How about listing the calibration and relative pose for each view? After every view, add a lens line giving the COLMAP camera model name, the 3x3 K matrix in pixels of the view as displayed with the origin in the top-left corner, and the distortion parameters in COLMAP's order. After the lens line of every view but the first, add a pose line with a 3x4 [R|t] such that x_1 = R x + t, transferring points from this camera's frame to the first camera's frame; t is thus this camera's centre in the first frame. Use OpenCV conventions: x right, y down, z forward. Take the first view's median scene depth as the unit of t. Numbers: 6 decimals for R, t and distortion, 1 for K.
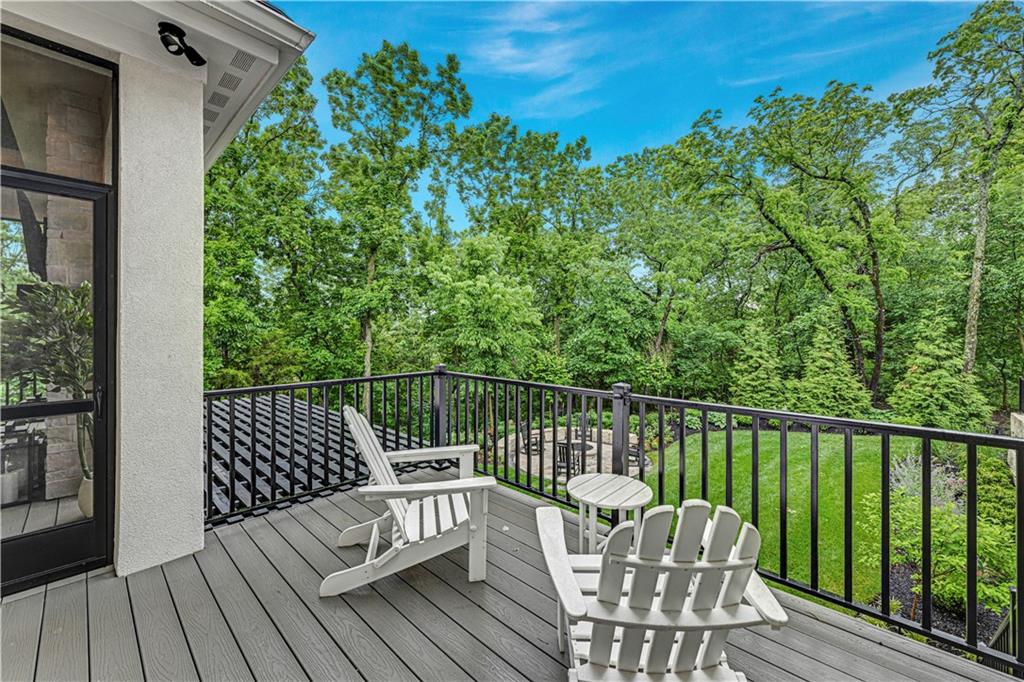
lens RADIAL K [[404.6, 0, 514.5], [0, 404.6, 333.1], [0, 0, 1]] dist [-0.001182, -0.000795]
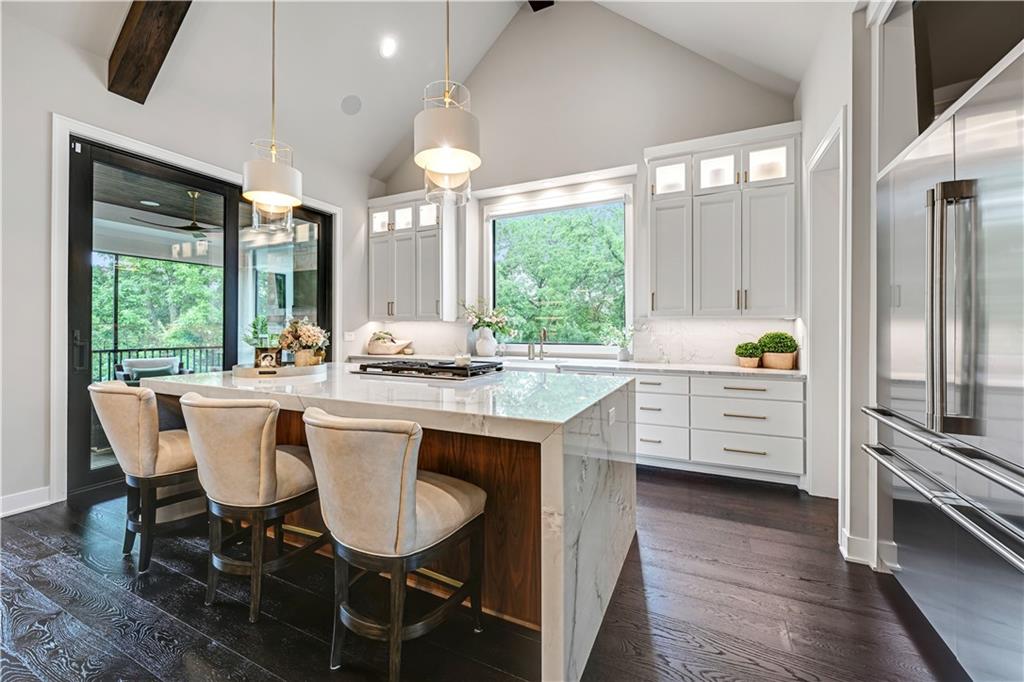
lens RADIAL K [[404.6, 0, 512.5], [0, 404.6, 333.7], [0, 0, 1]] dist [-0.001182, -0.000795]
pose [[0.953432, -0.004876, 0.301570, -0.159701], [0.003405, 0.999980, 0.005405, -0.003946], [-0.301590, -0.004126, 0.953429, -0.275358]]
